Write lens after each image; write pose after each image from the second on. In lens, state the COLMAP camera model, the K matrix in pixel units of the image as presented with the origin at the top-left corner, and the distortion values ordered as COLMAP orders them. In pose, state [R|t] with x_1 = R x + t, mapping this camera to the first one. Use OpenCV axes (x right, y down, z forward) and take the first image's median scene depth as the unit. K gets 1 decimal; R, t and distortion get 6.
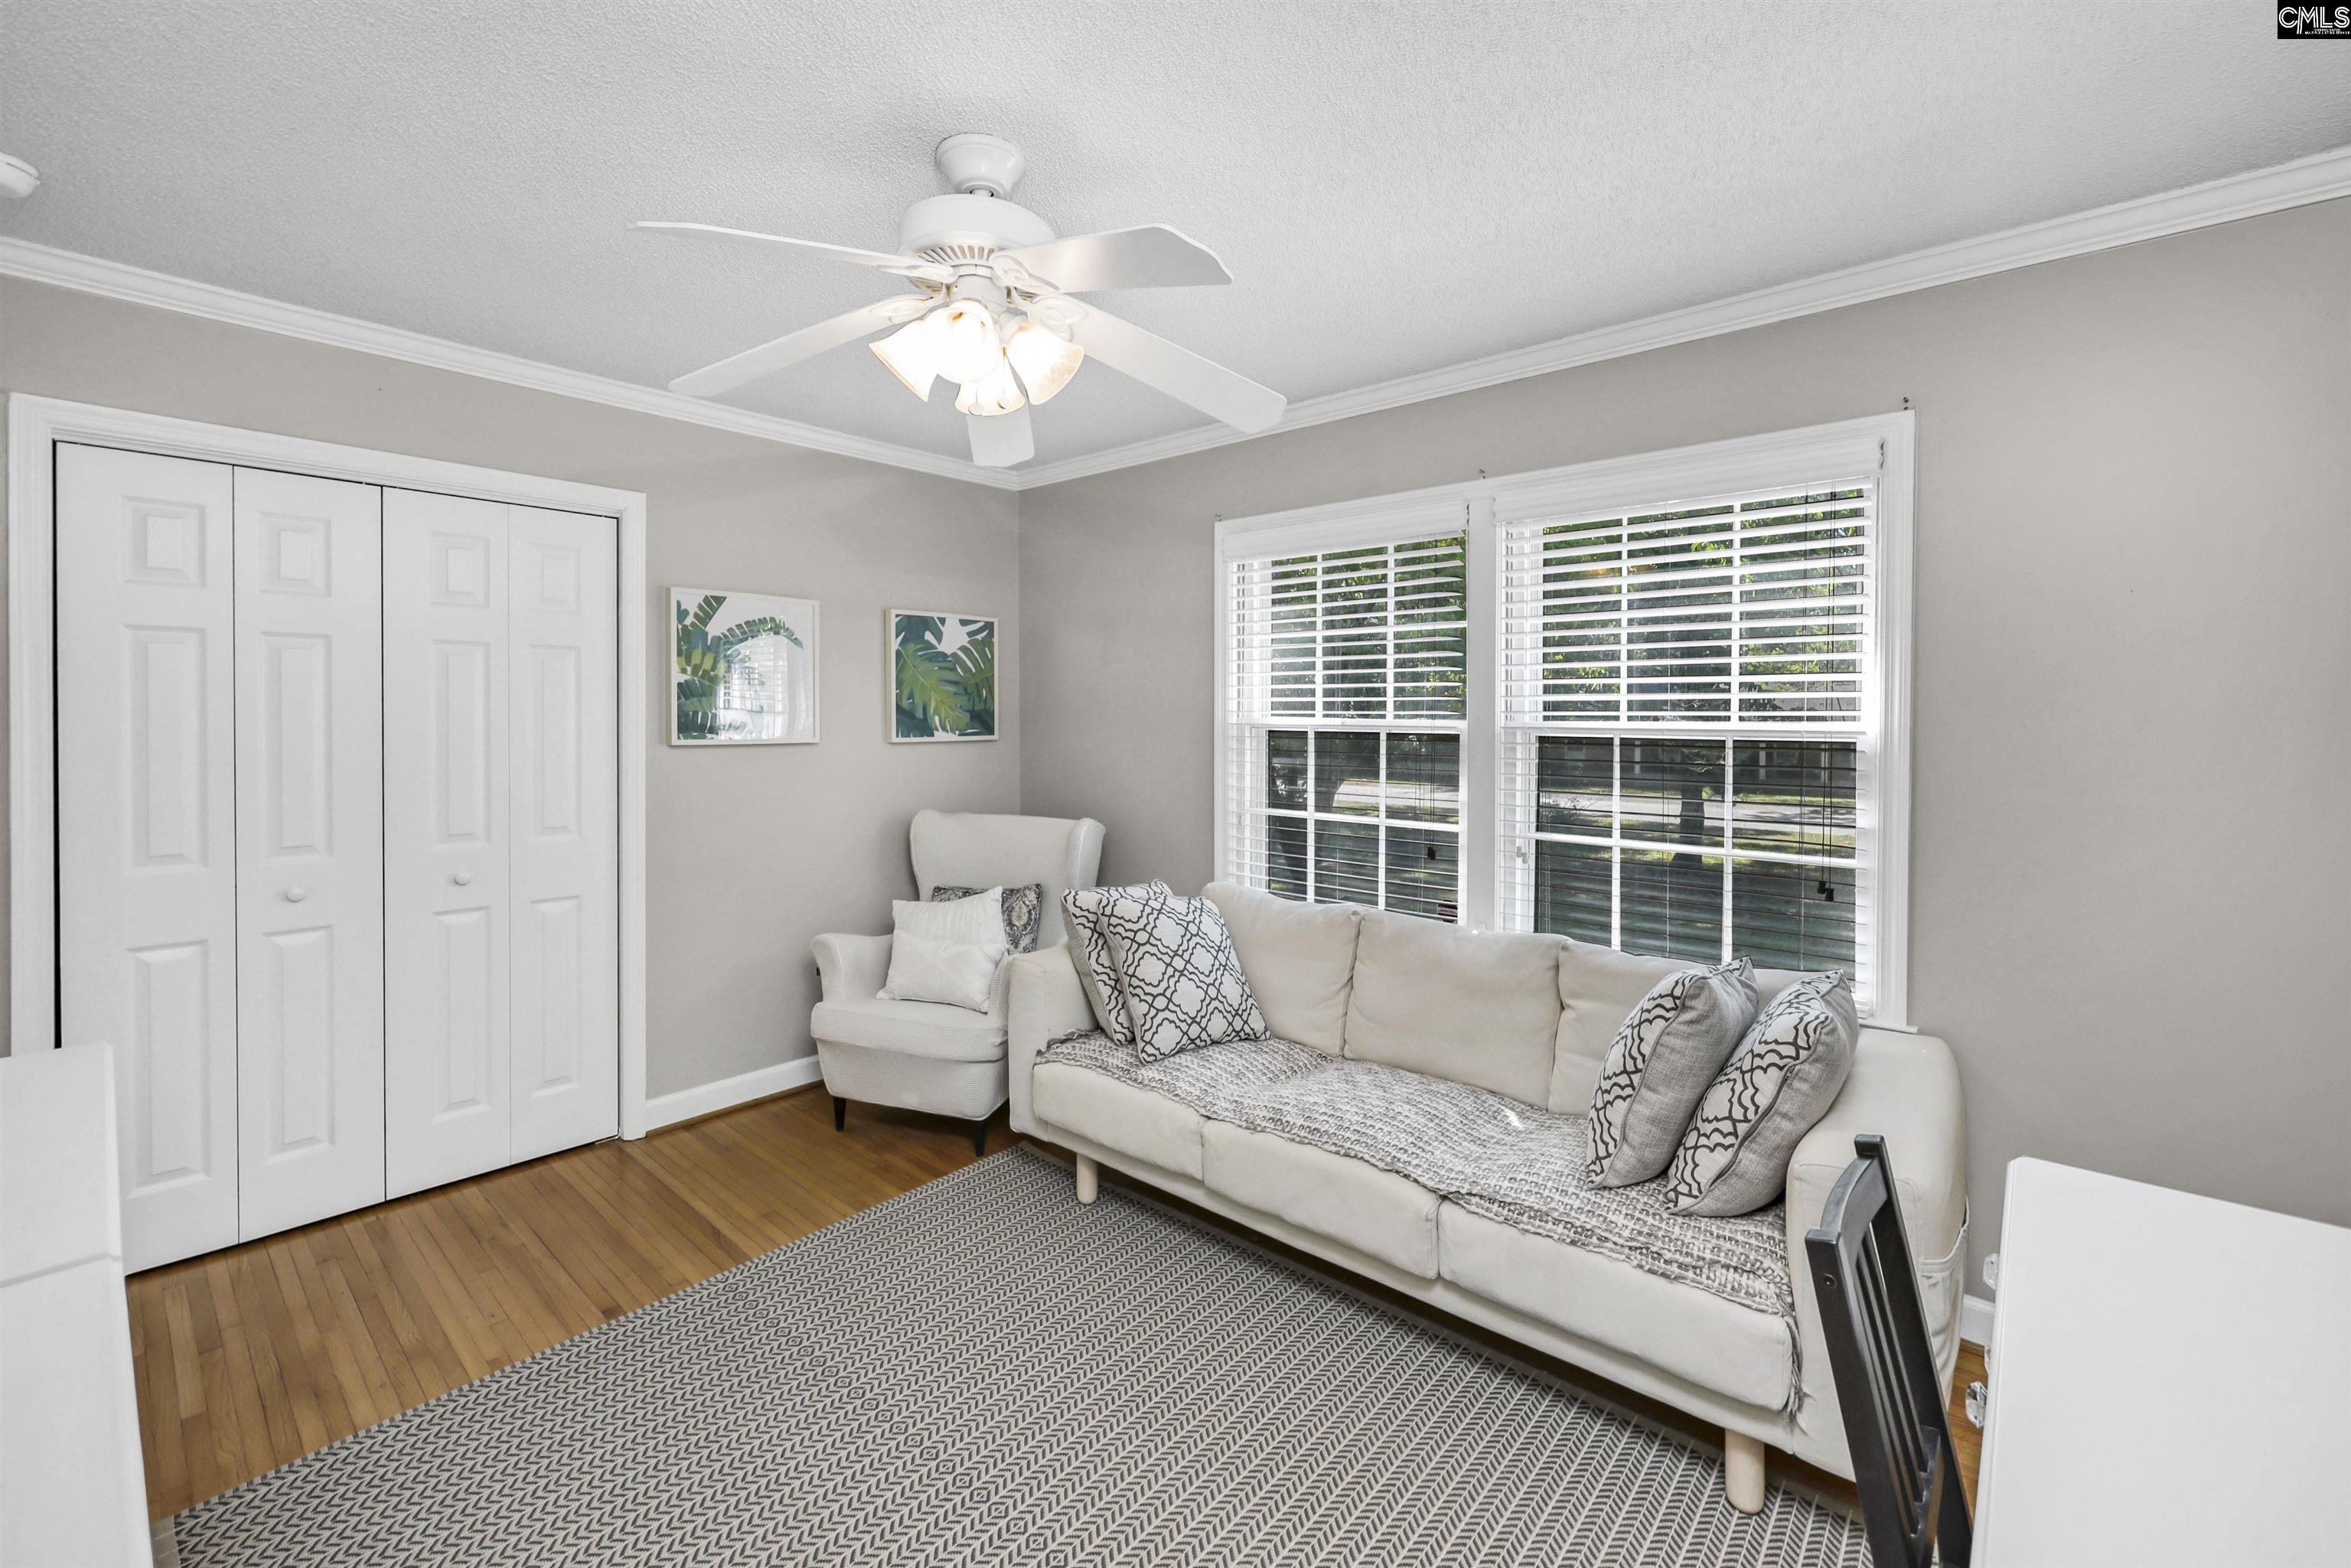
lens RADIAL K [[972.5, 0, 1183.1], [0, 972.5, 727.0], [0, 0, 1]] dist [-0.000510, 0.000004]
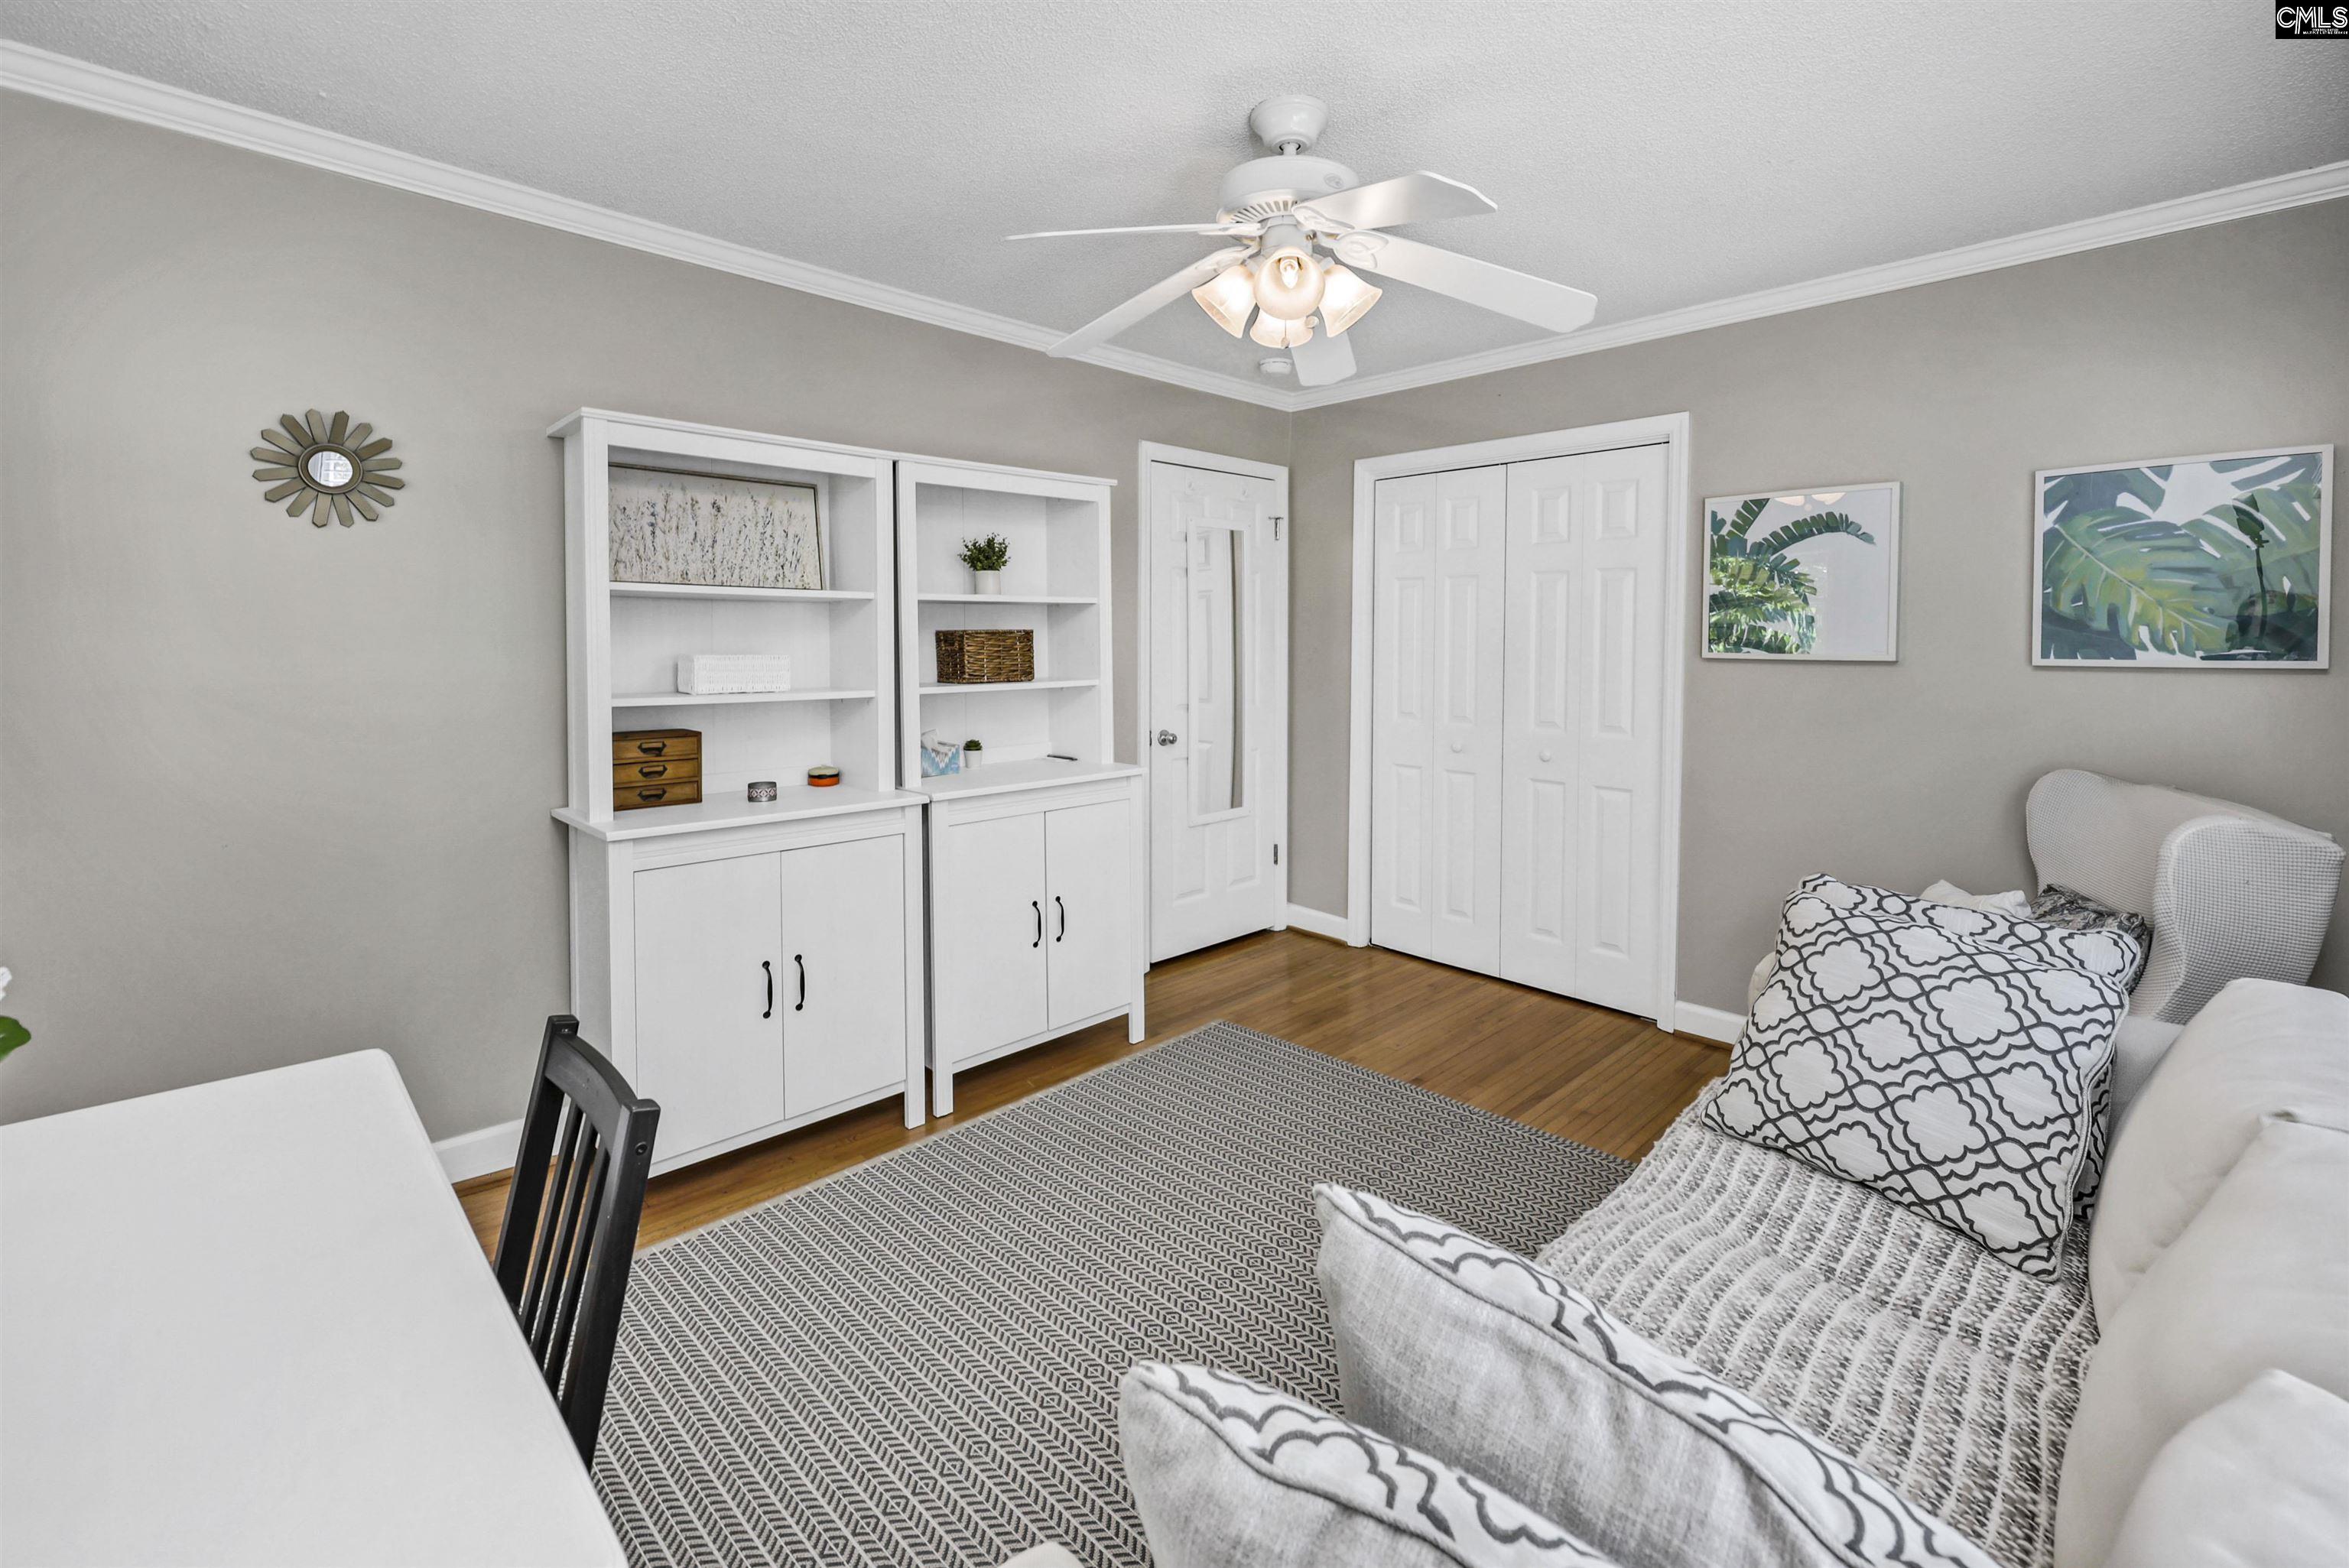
lens RADIAL K [[1002.4, 0, 1202.2], [0, 1002.4, 672.6], [0, 0, 1]] dist [0.002955, 0.000415]
pose [[-0.047061, 0.029685, -0.998451, 0.480990], [-0.016572, 0.999398, 0.030494, 0.010161], [0.998755, 0.017981, -0.046541, 0.485216]]
